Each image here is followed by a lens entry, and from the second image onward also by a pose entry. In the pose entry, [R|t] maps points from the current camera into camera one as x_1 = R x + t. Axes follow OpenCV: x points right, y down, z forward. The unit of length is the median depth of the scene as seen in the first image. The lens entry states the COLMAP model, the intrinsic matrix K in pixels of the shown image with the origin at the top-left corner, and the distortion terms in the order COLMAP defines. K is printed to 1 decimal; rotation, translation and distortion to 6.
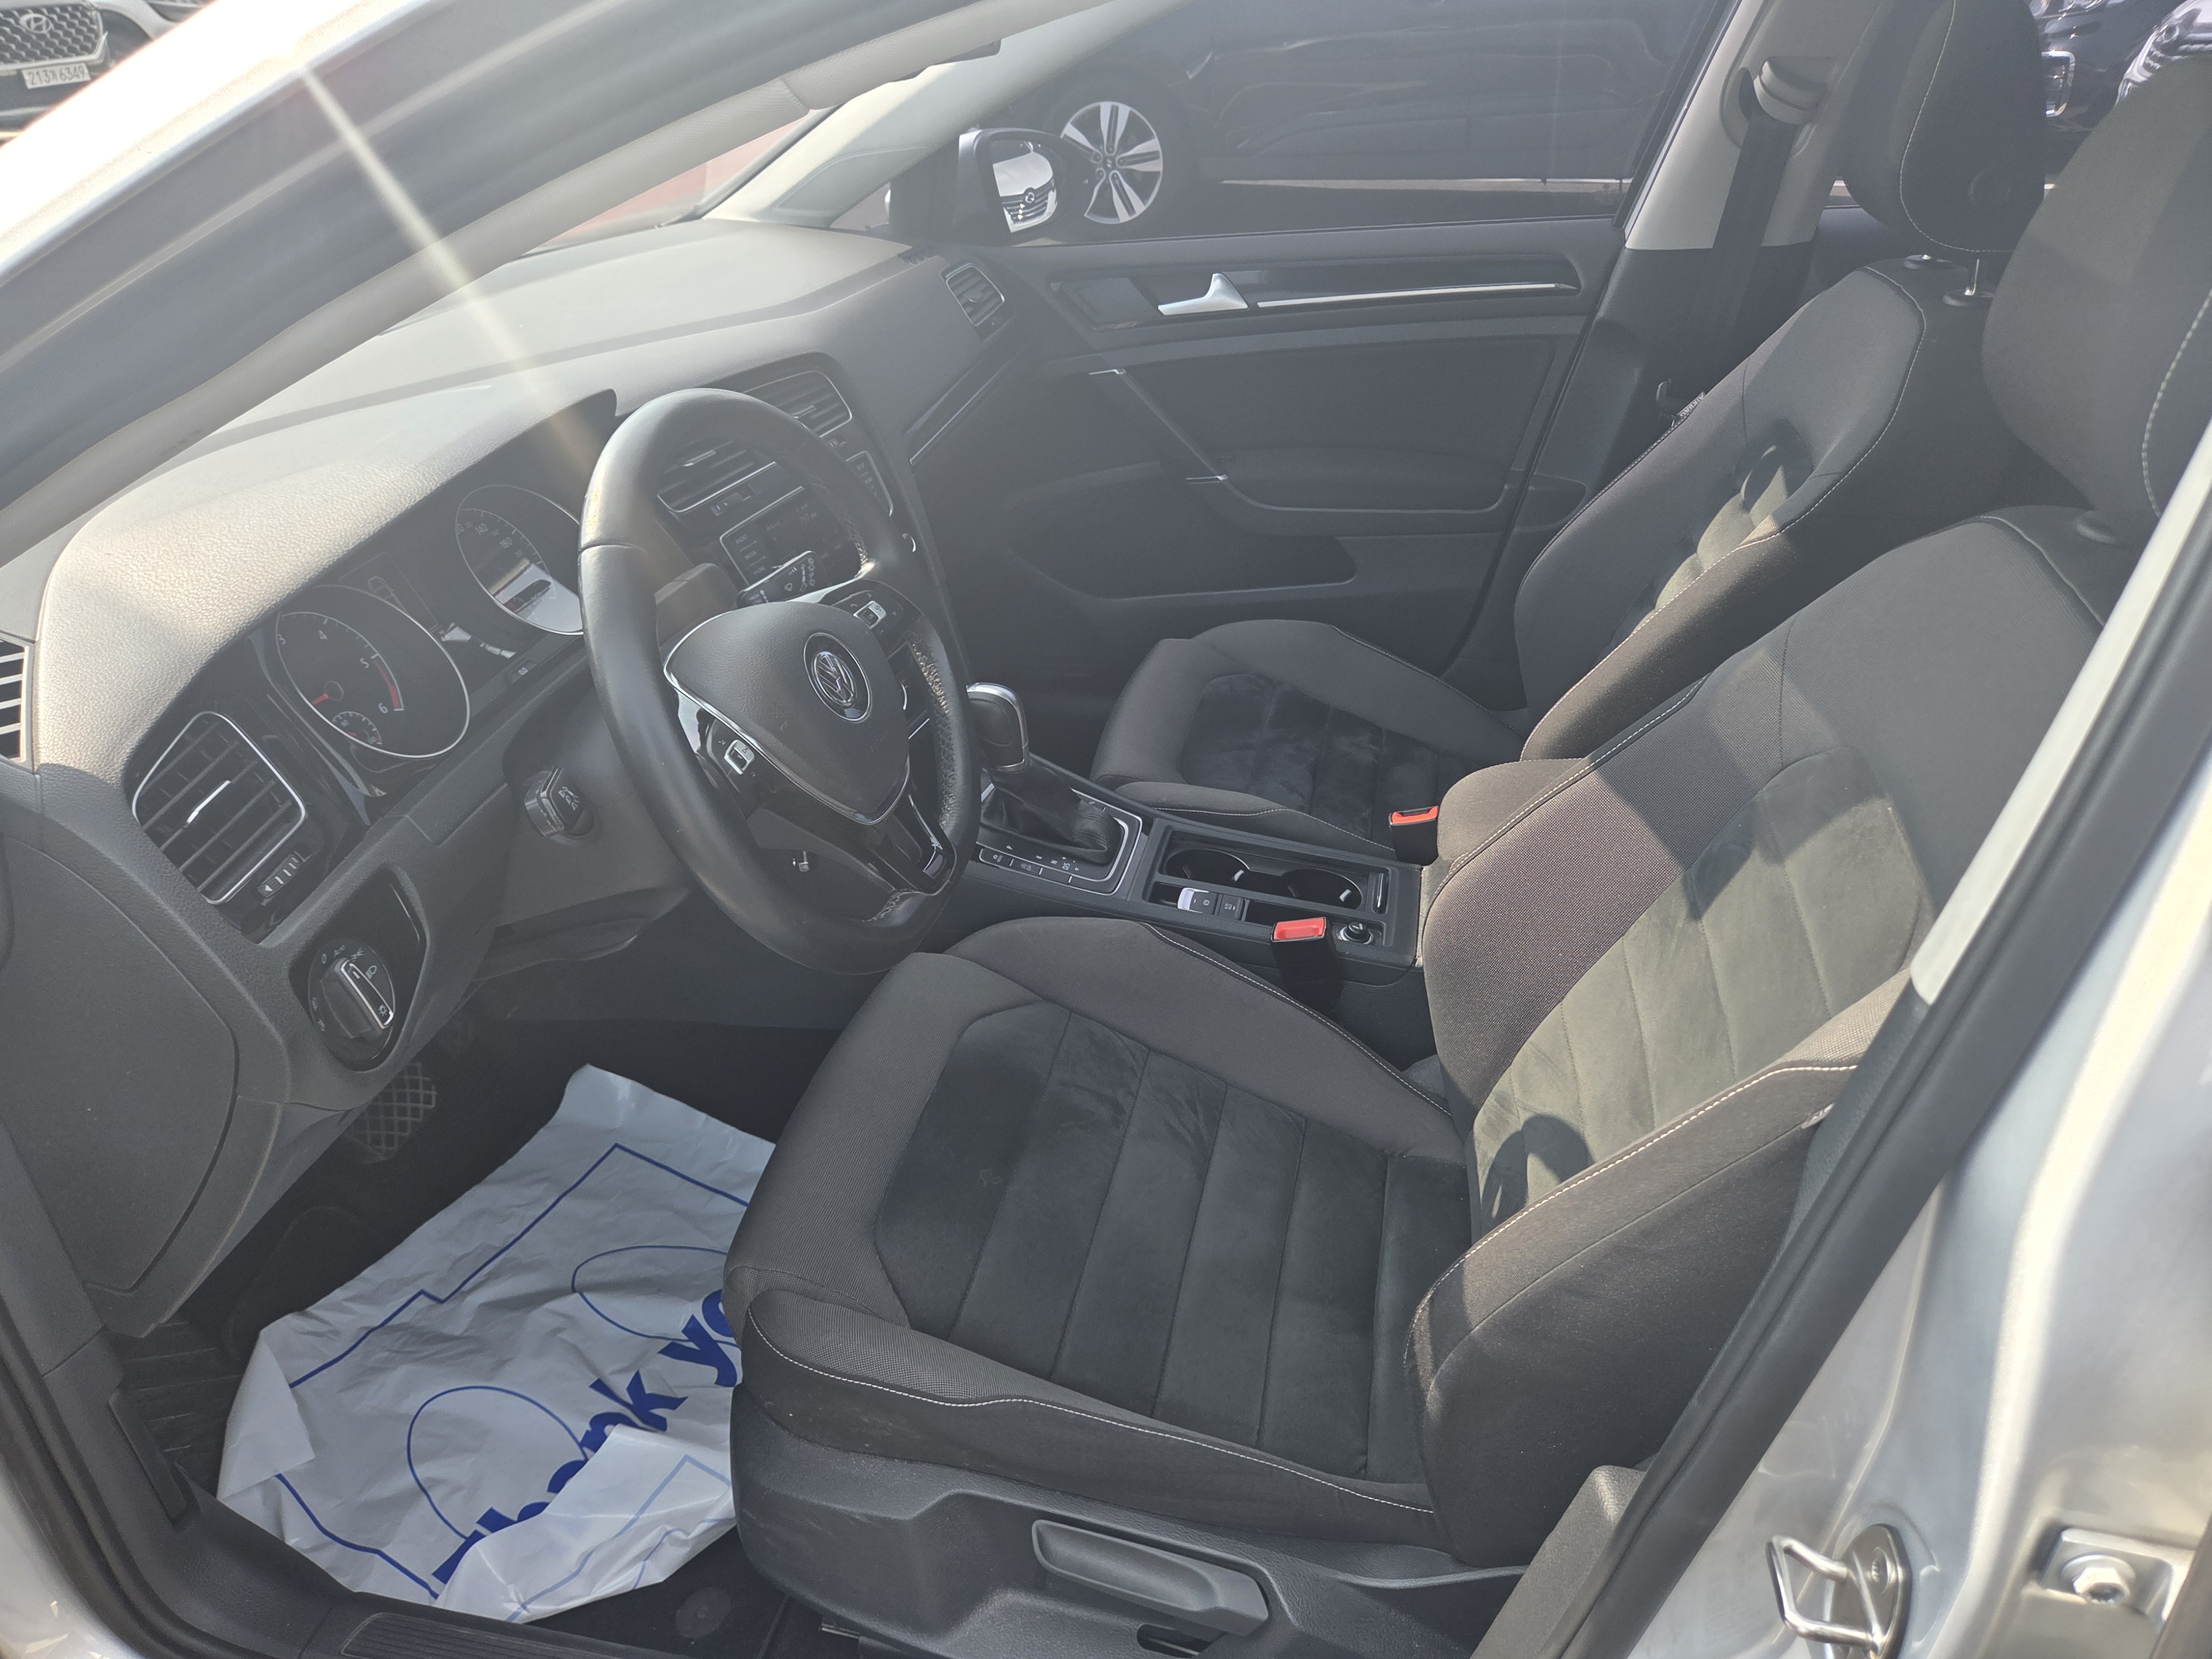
lens RADIAL K [[1480.1, 0, 1087.2], [0, 1480.1, 836.8], [0, 0, 1]] dist [0.007210, 0.046732]
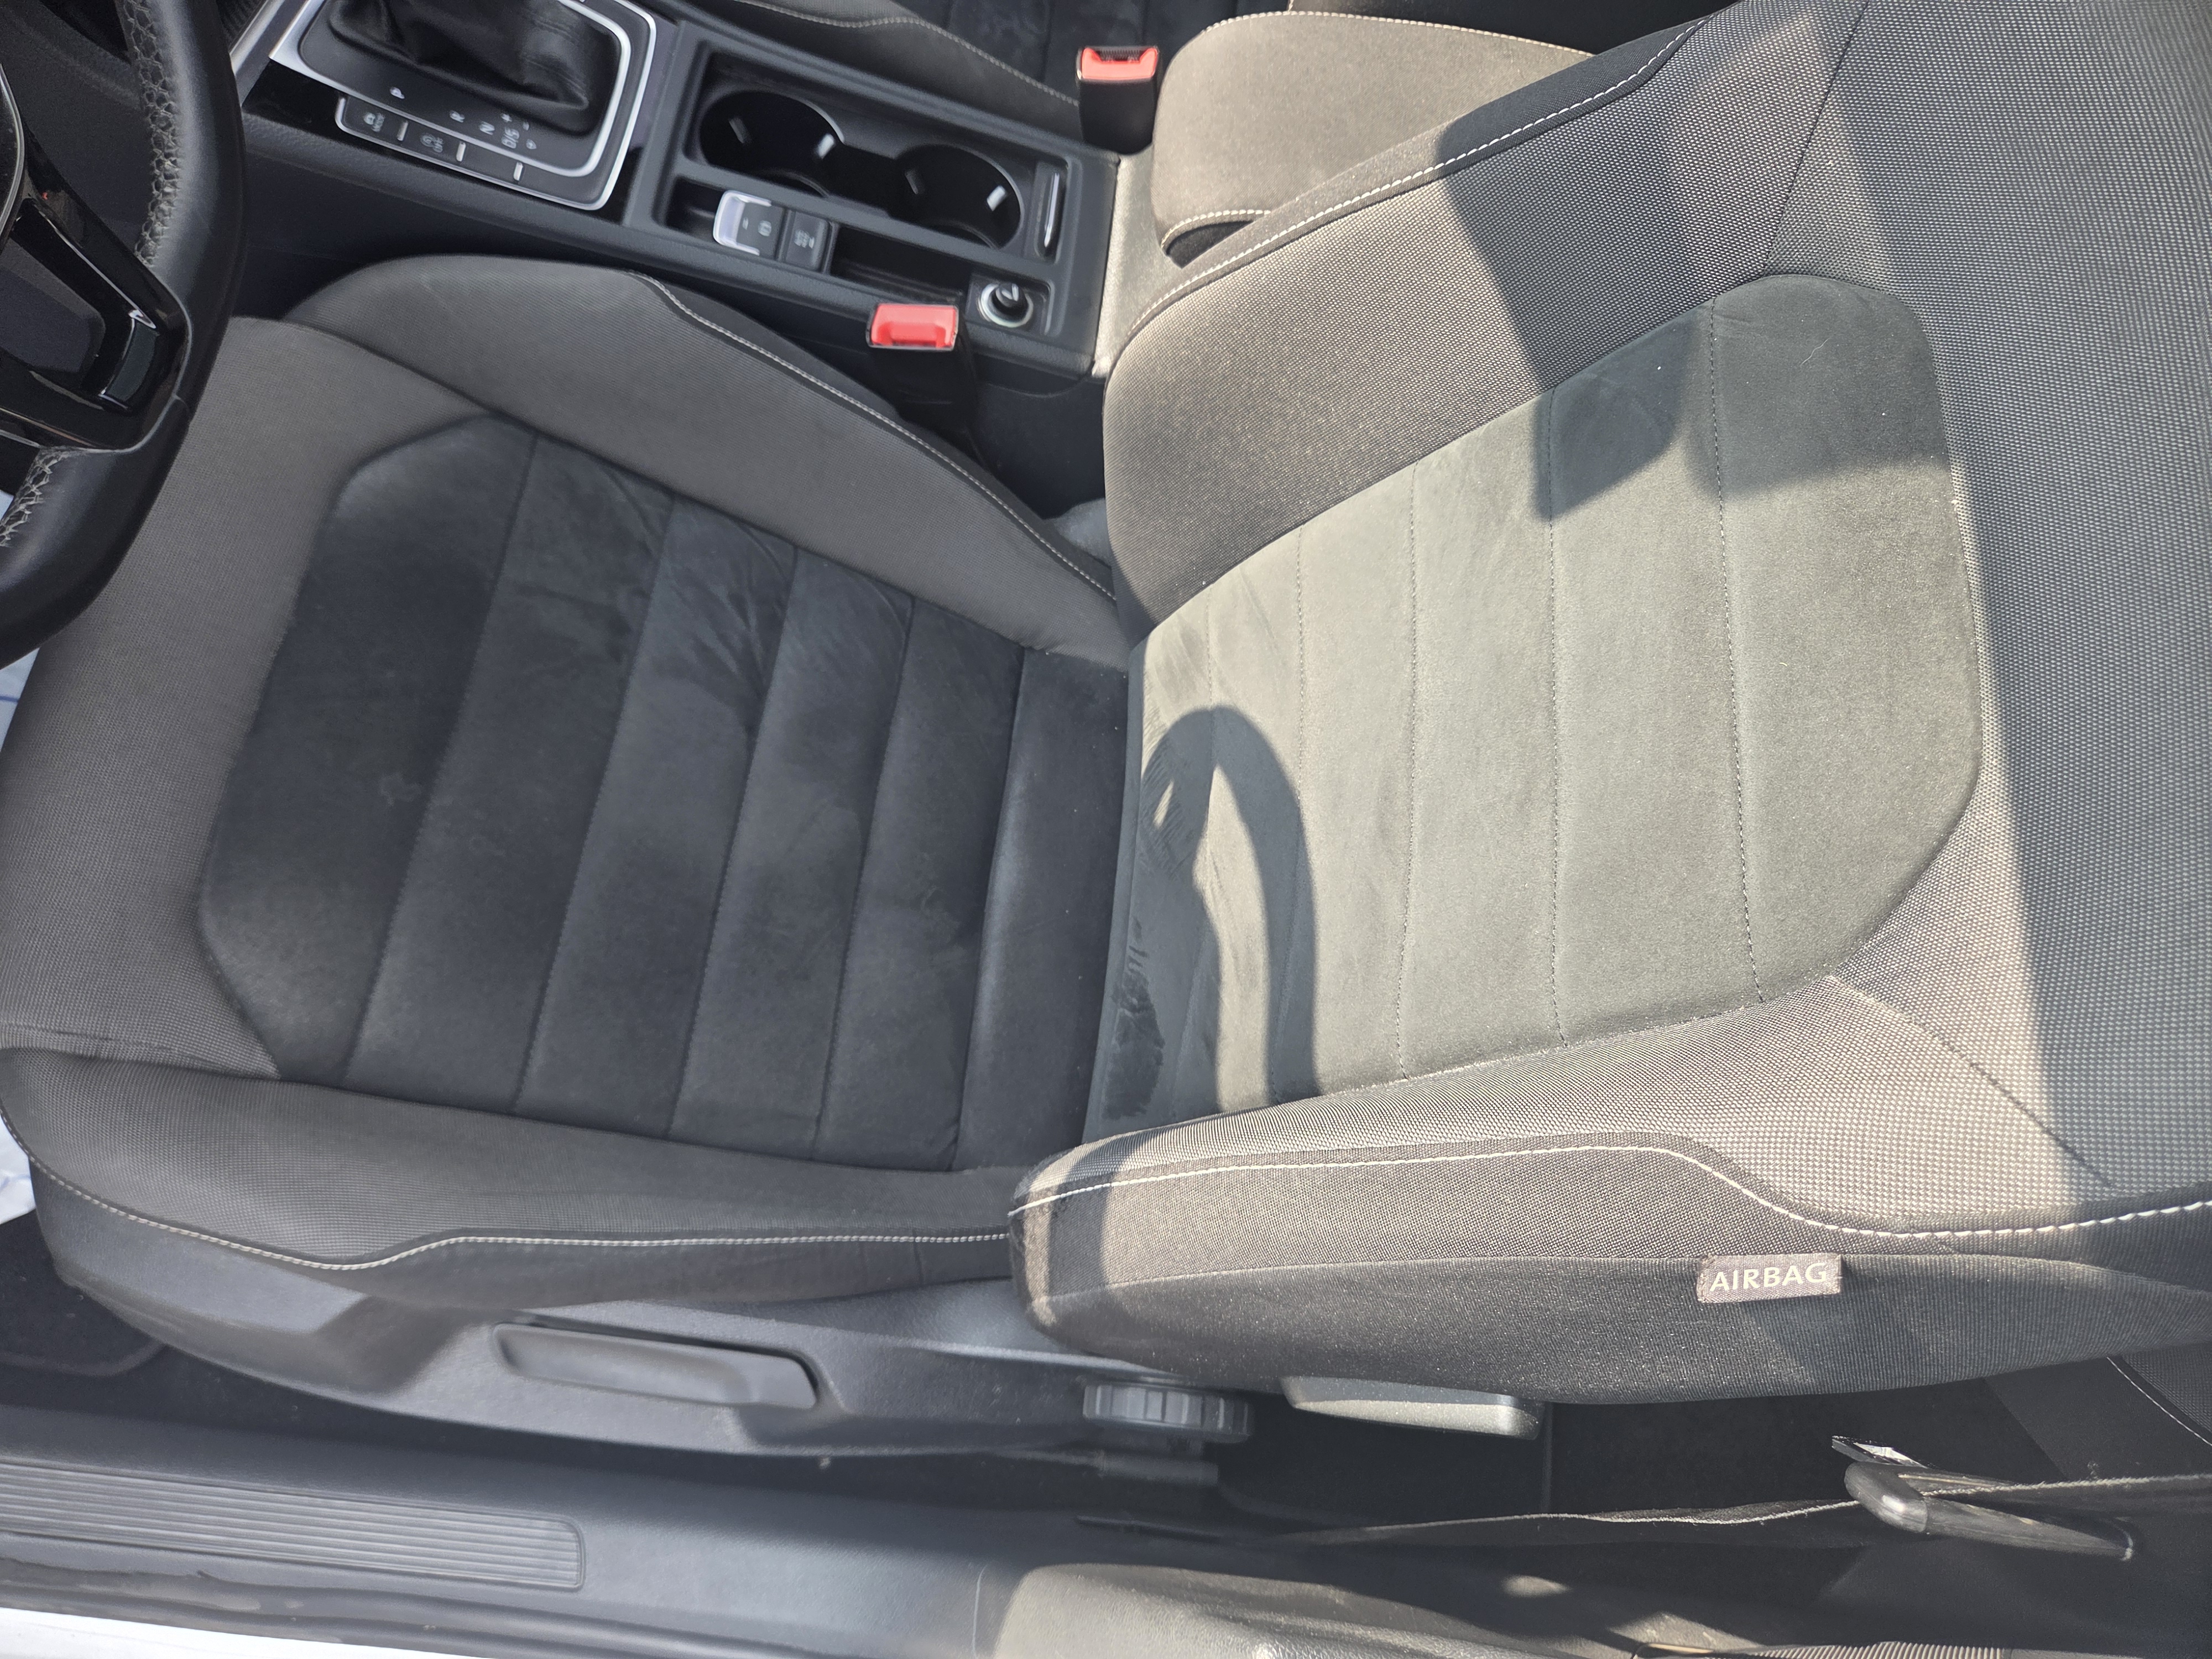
lens RADIAL K [[1505.4, 0, 1086.7], [0, 1505.4, 837.1], [0, 0, 1]] dist [0.055543, -0.061469]
pose [[0.974008, -0.035195, 0.223761, 0.067311], [-0.108433, 0.794865, 0.597019, -0.154731], [-0.198872, -0.605765, 0.770389, 0.386347]]
